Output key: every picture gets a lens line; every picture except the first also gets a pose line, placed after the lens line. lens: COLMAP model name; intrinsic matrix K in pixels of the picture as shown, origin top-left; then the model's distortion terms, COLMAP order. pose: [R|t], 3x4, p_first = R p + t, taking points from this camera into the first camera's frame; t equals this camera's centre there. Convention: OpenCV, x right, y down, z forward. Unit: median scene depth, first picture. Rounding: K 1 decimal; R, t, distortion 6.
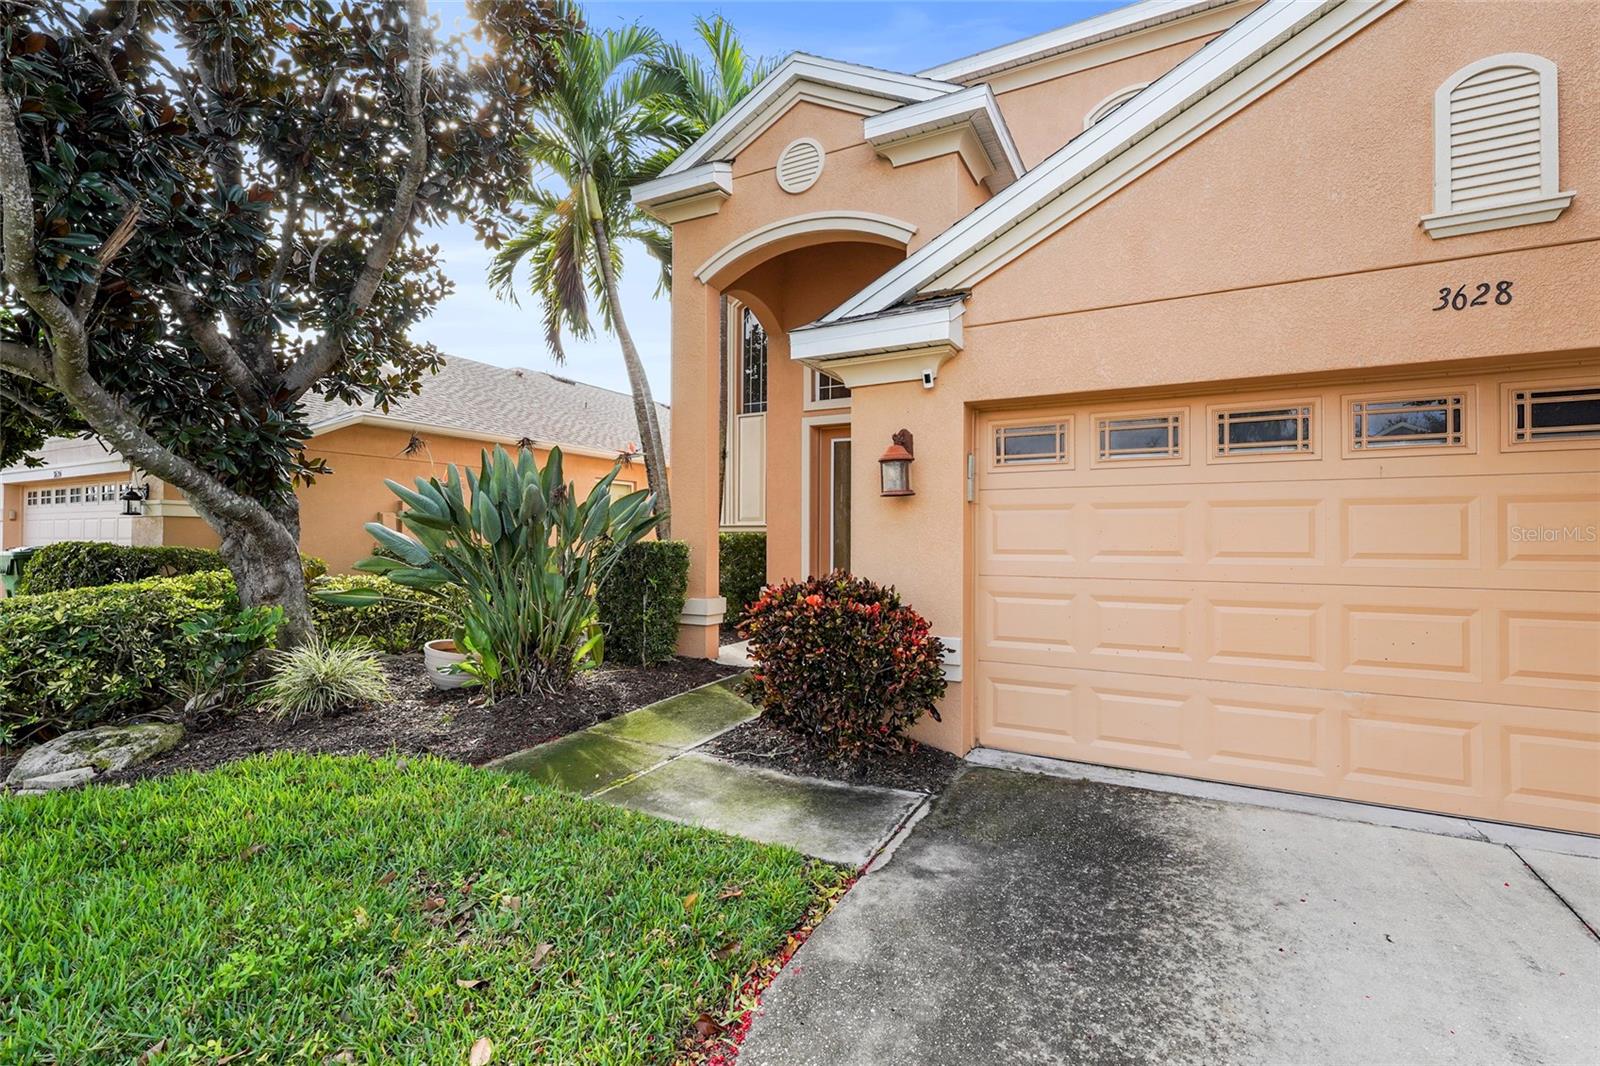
lens RADIAL K [[730.8, 0, 803.6], [0, 730.8, 534.4], [0, 0, 1]] dist [-0.016245, -0.000059]
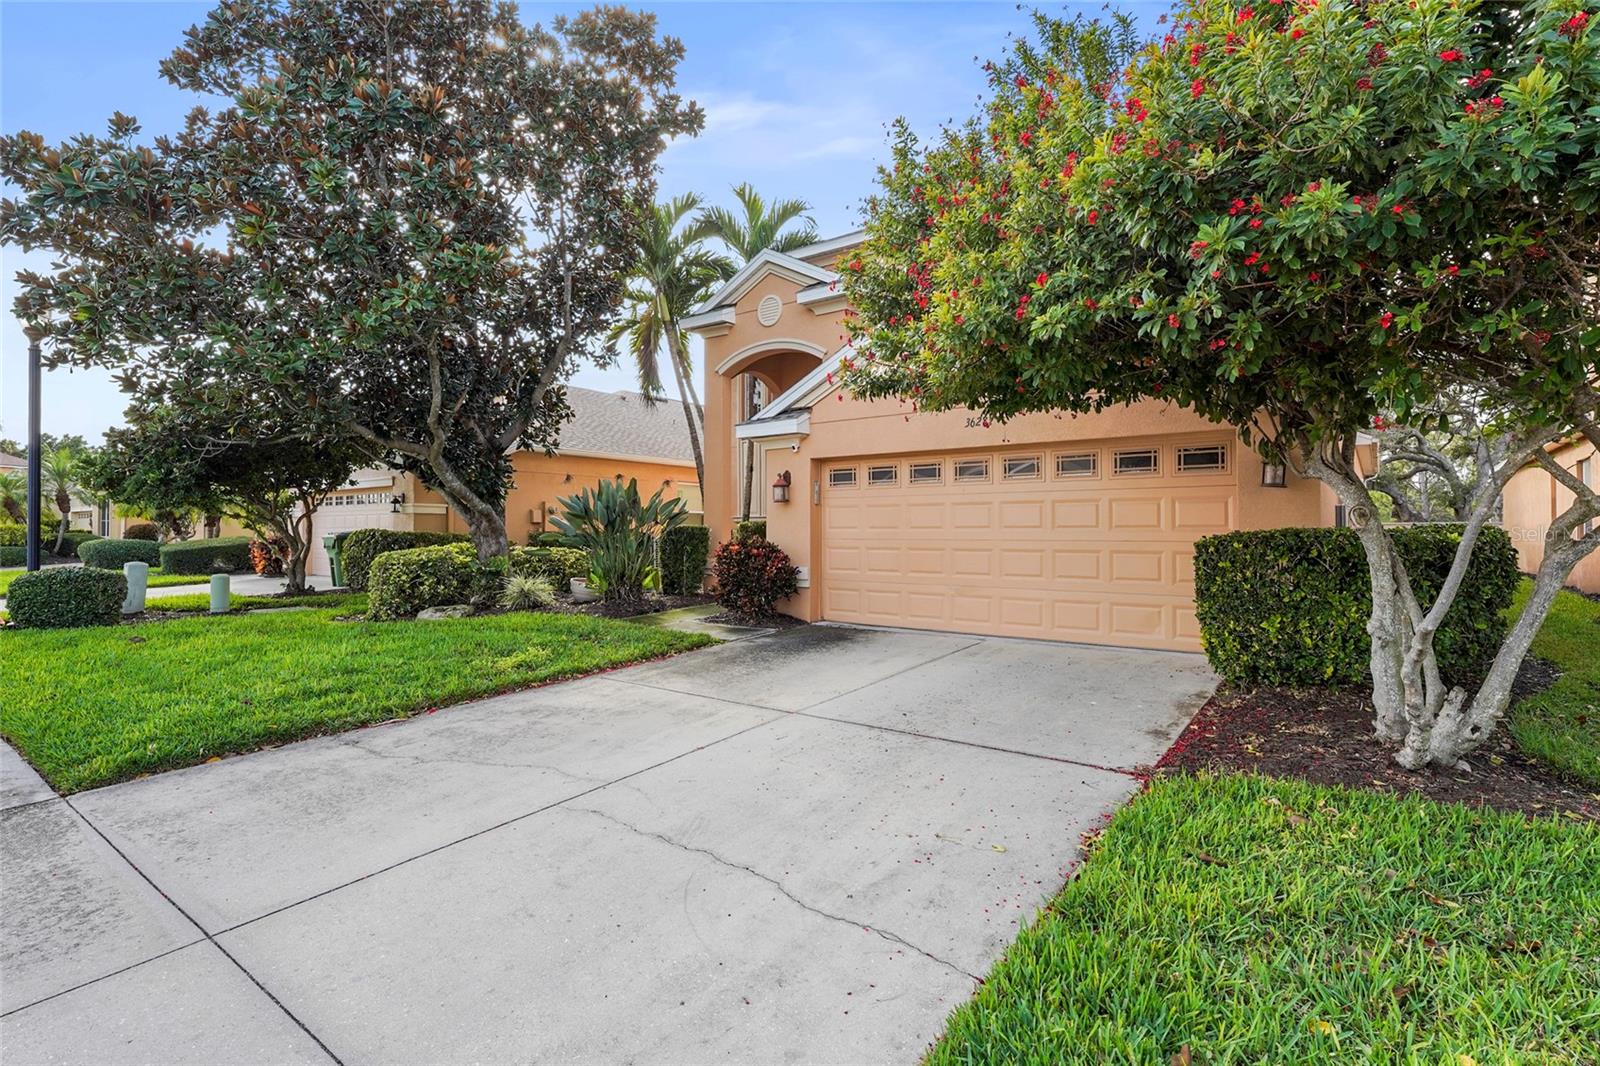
lens RADIAL K [[730.8, 0, 796.5], [0, 730.8, 529.5], [0, 0, 1]] dist [-0.016245, -0.000059]
pose [[0.988906, -0.003769, -0.148494, 0.399566], [0.004550, 0.999978, 0.004915, 0.014620], [0.148472, -0.005536, 0.988901, -0.916908]]
